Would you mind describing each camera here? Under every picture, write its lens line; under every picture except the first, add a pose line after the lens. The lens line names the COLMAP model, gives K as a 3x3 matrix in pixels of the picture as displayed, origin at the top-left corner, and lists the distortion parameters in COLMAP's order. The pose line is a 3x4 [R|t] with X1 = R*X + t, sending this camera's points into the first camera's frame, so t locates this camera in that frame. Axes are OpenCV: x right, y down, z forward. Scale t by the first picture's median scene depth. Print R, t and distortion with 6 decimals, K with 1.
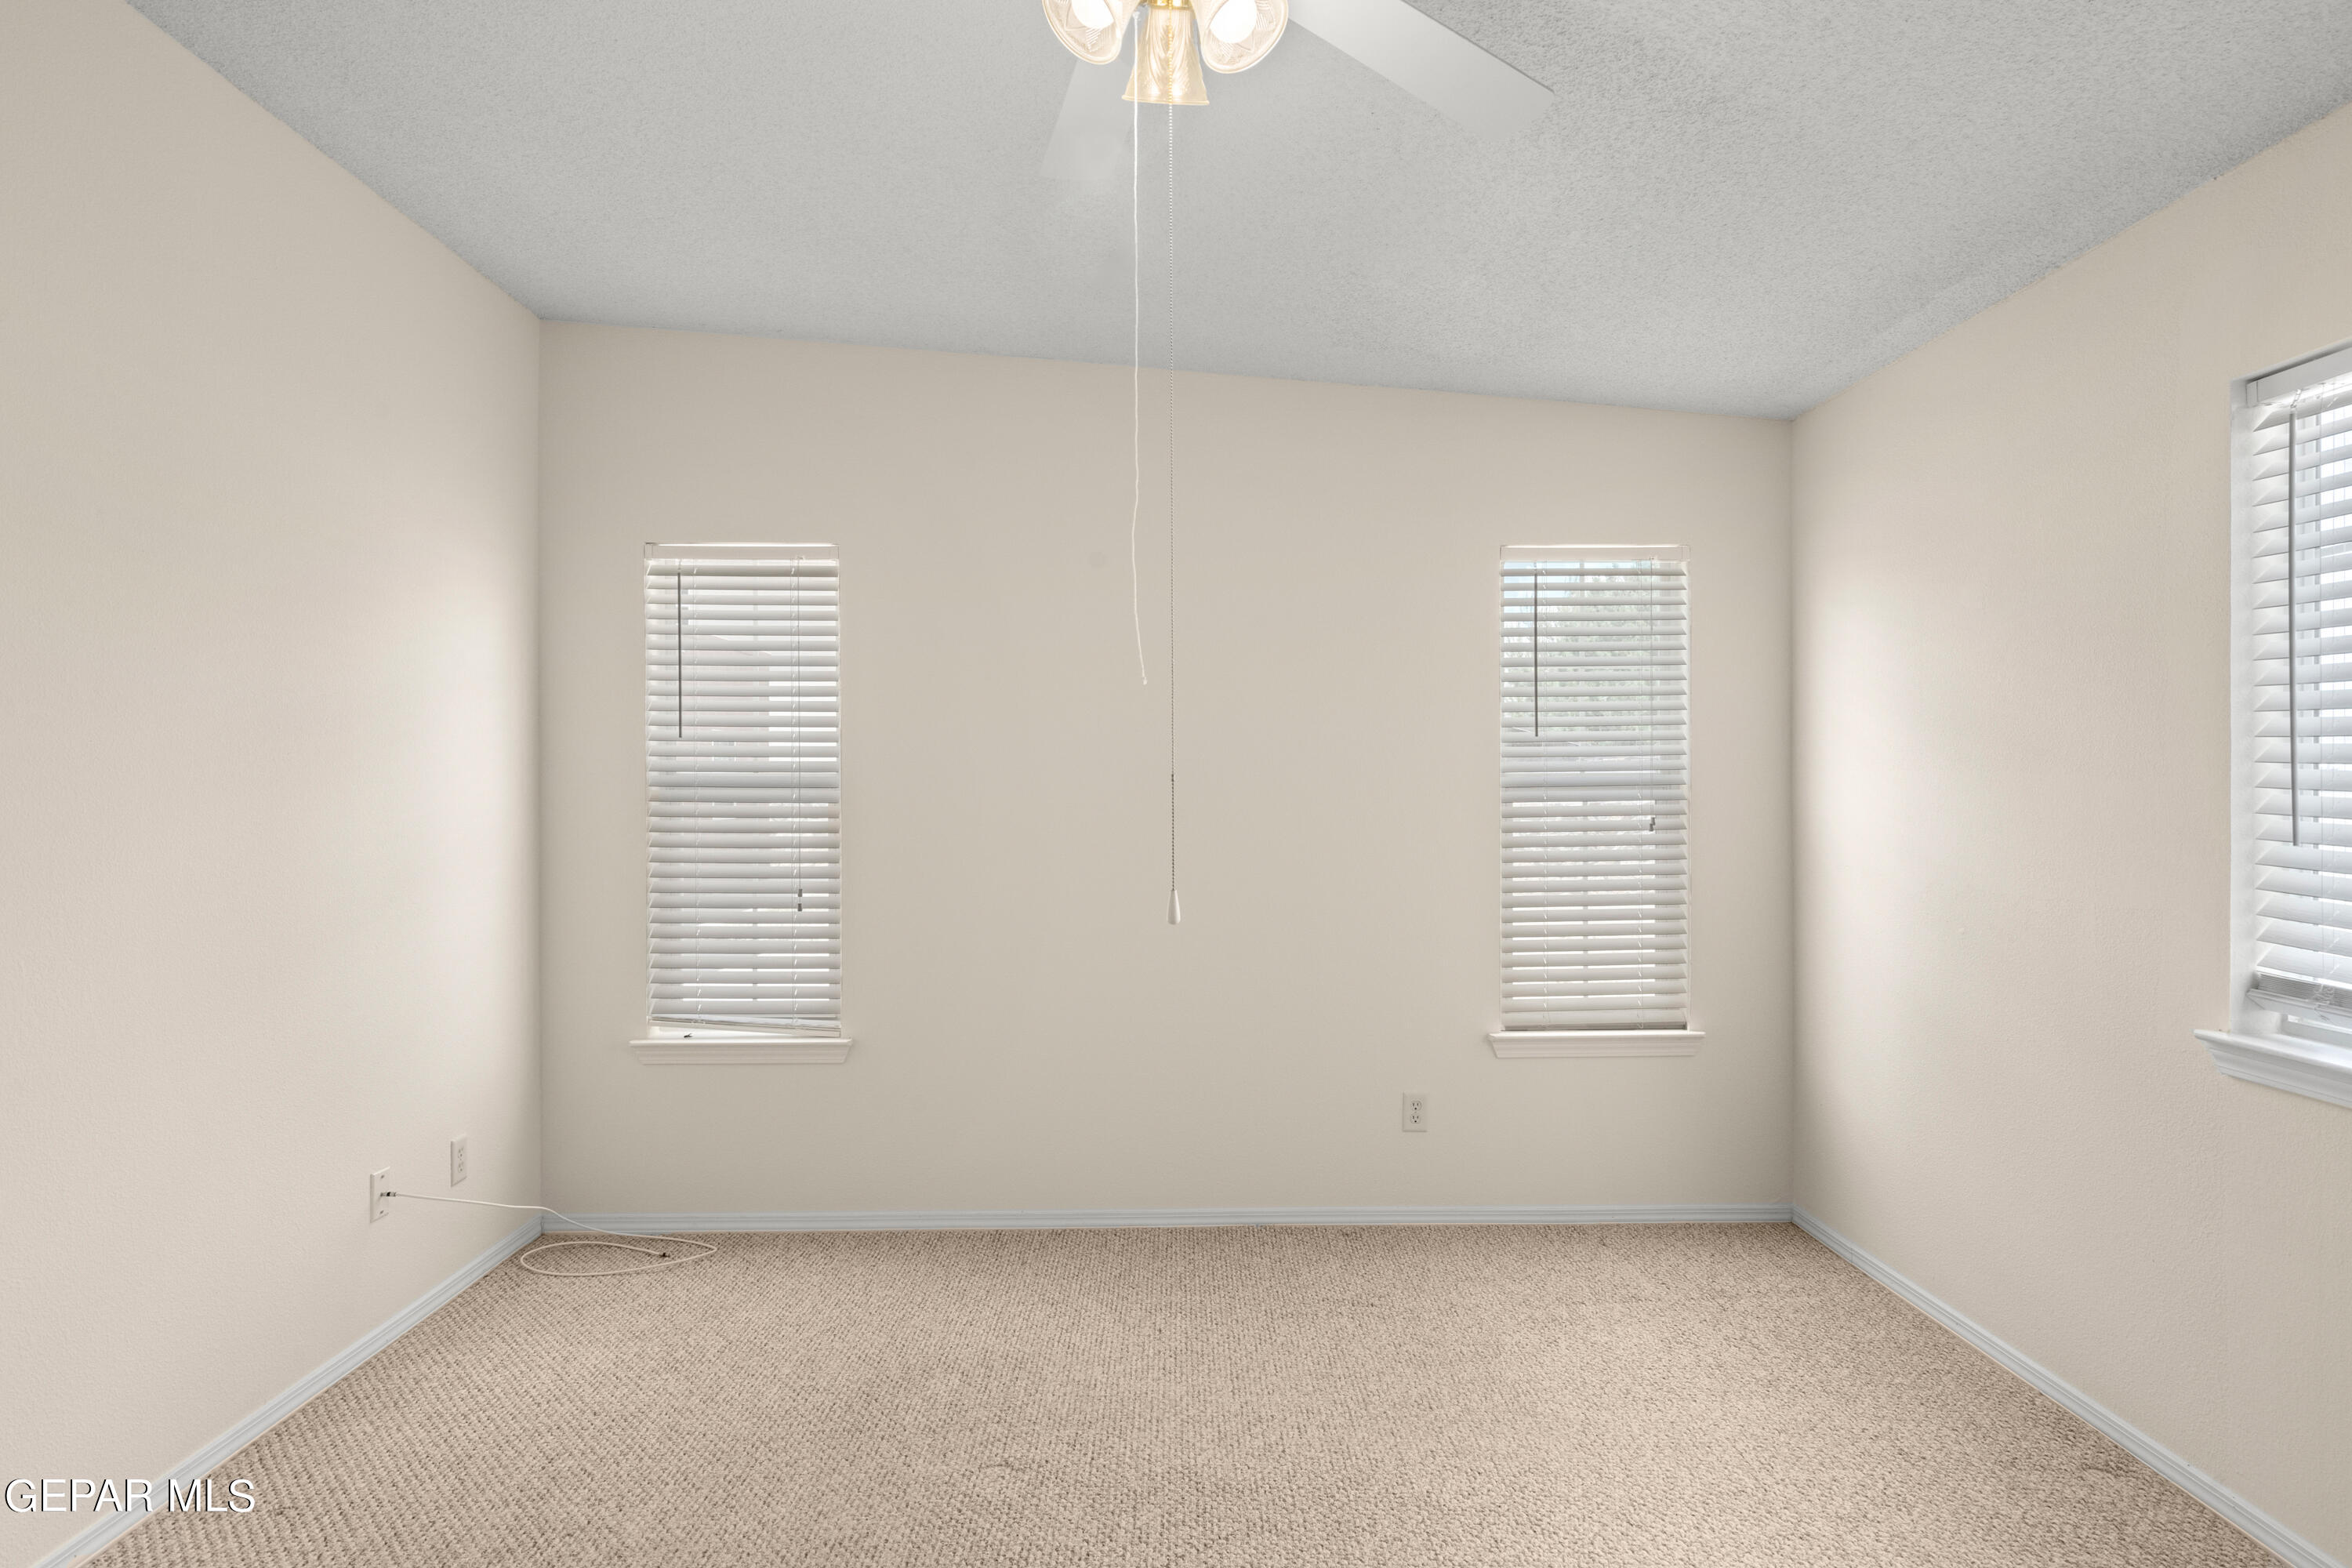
lens RADIAL K [[1358.8, 0, 1176.0], [0, 1358.8, 784.0], [0, 0, 1]] dist [0.000296, 0.000049]
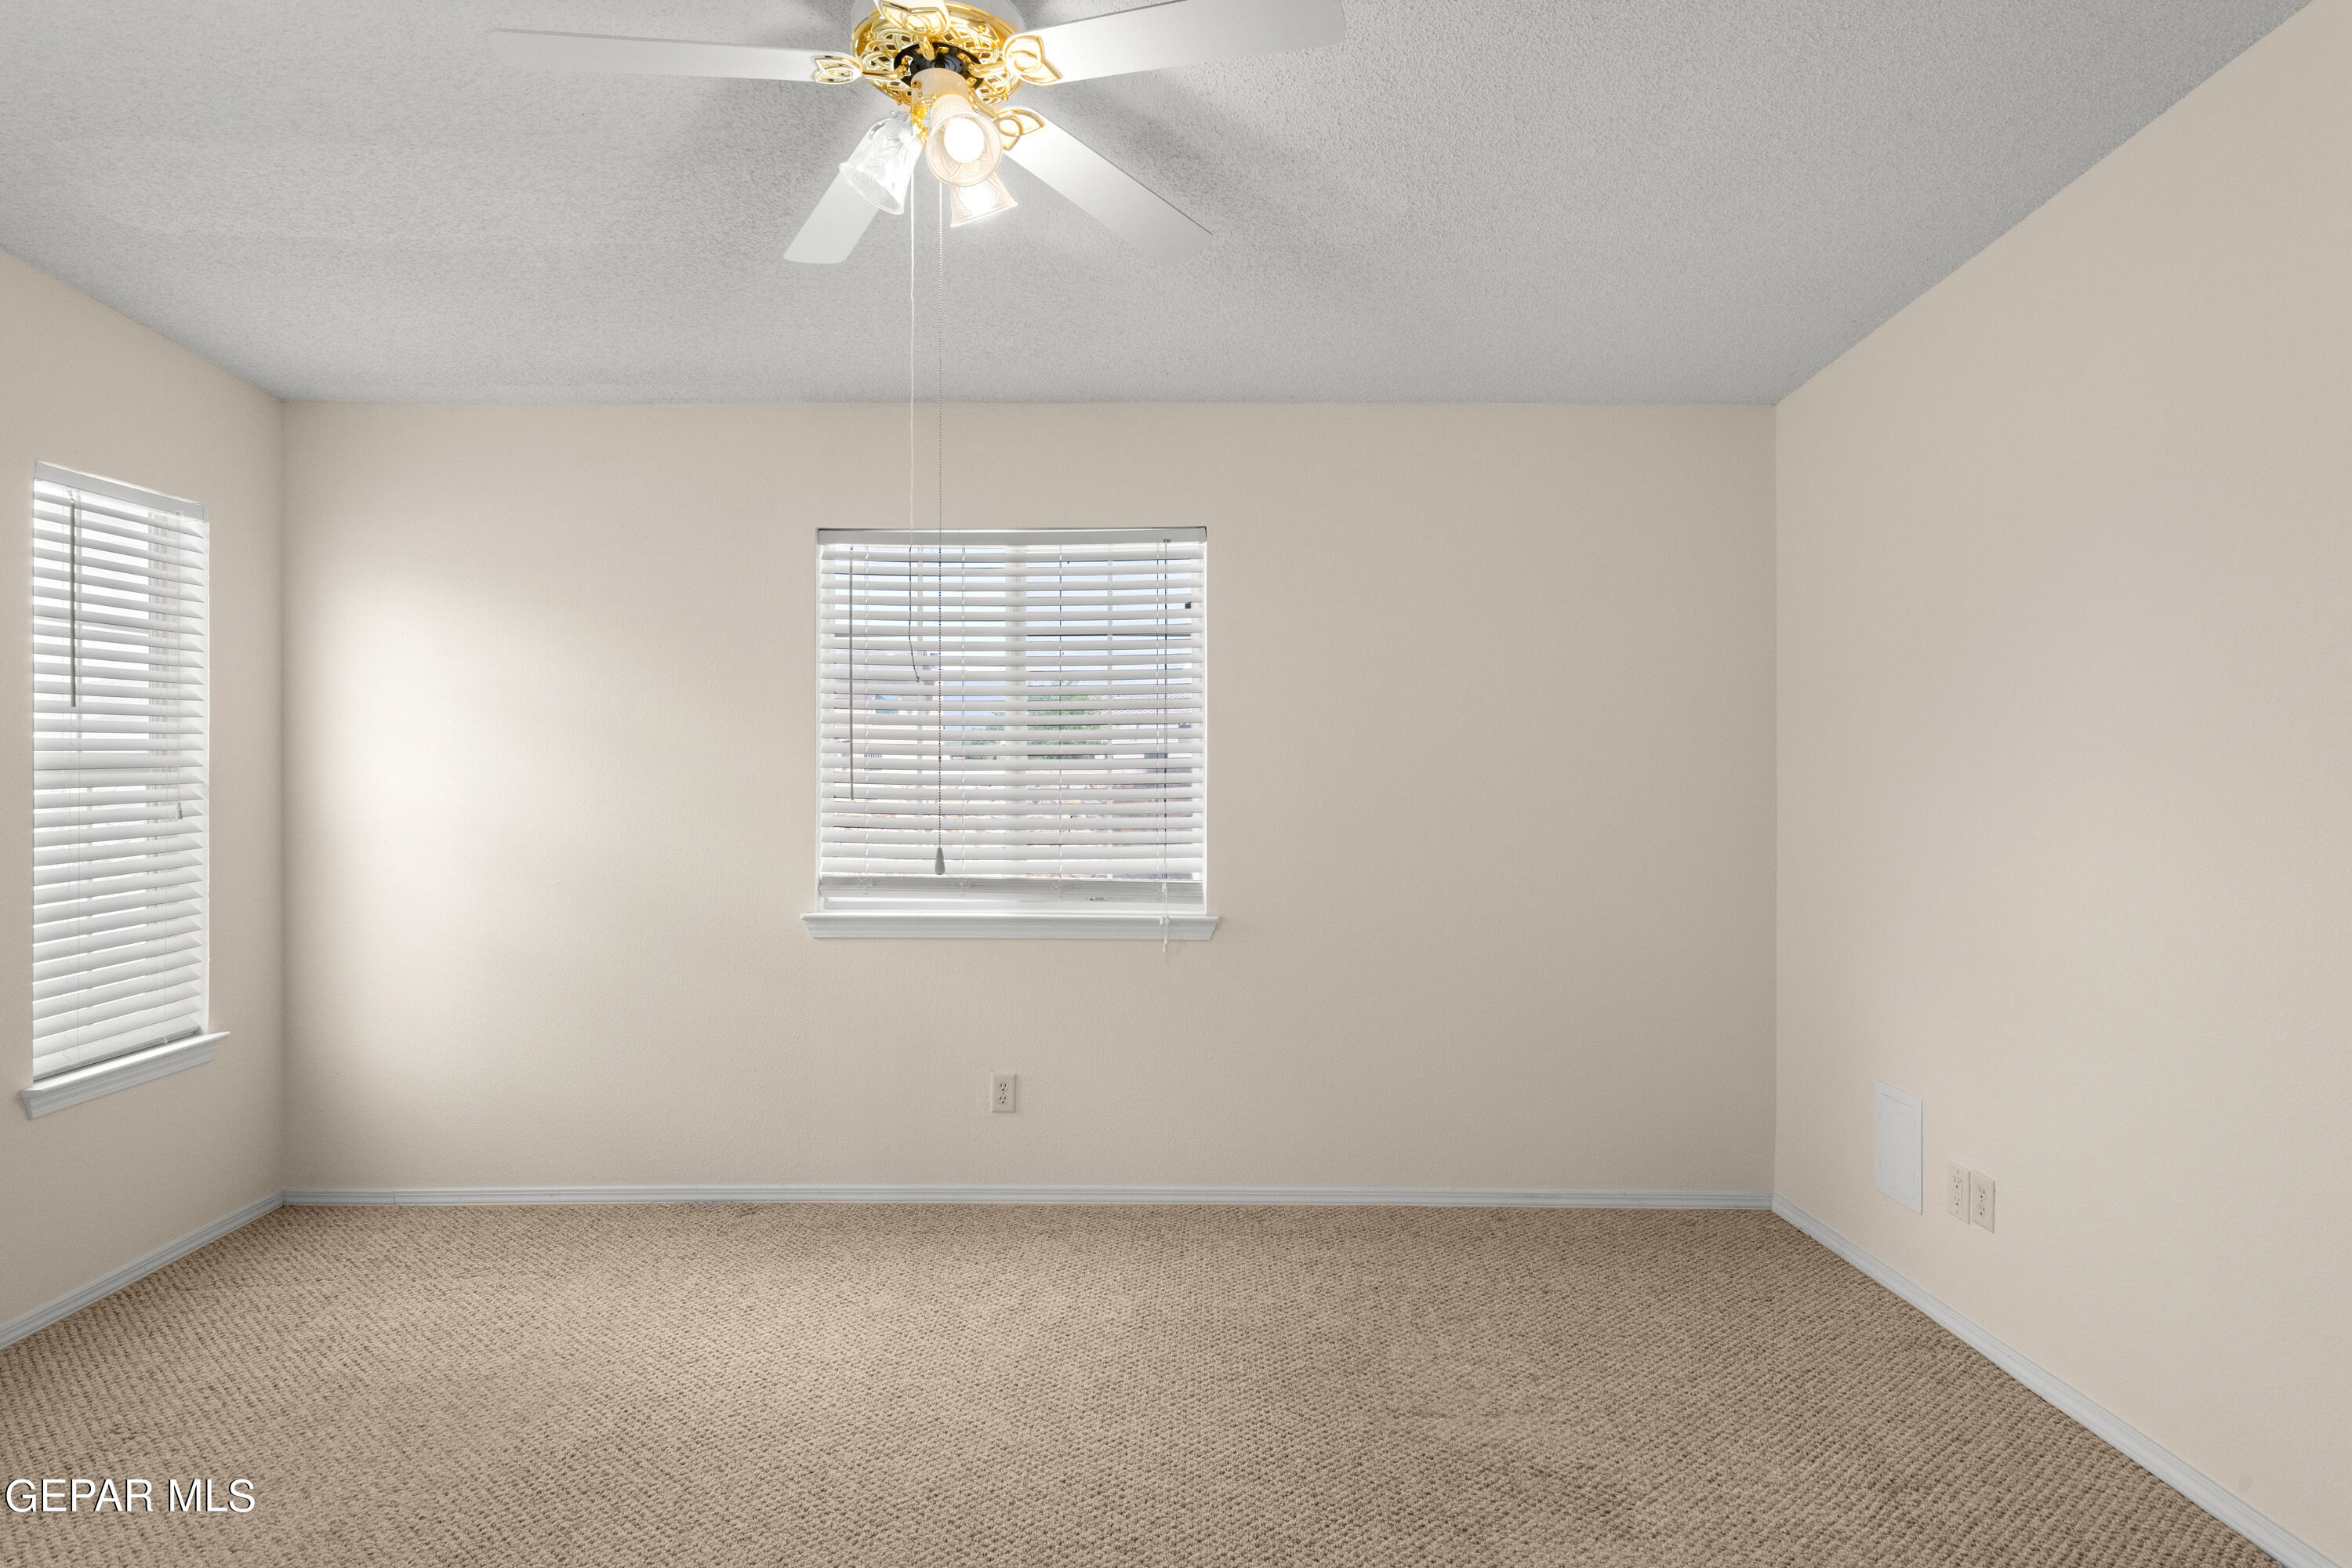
lens RADIAL K [[1358.8, 0, 1176.0], [0, 1358.8, 784.0], [0, 0, 1]] dist [0.000296, 0.000049]
pose [[-0.038600, -0.006526, 0.999233, -0.656014], [0.006404, 0.999957, 0.006778, 0.011340], [-0.999234, 0.006661, -0.038556, 0.439989]]
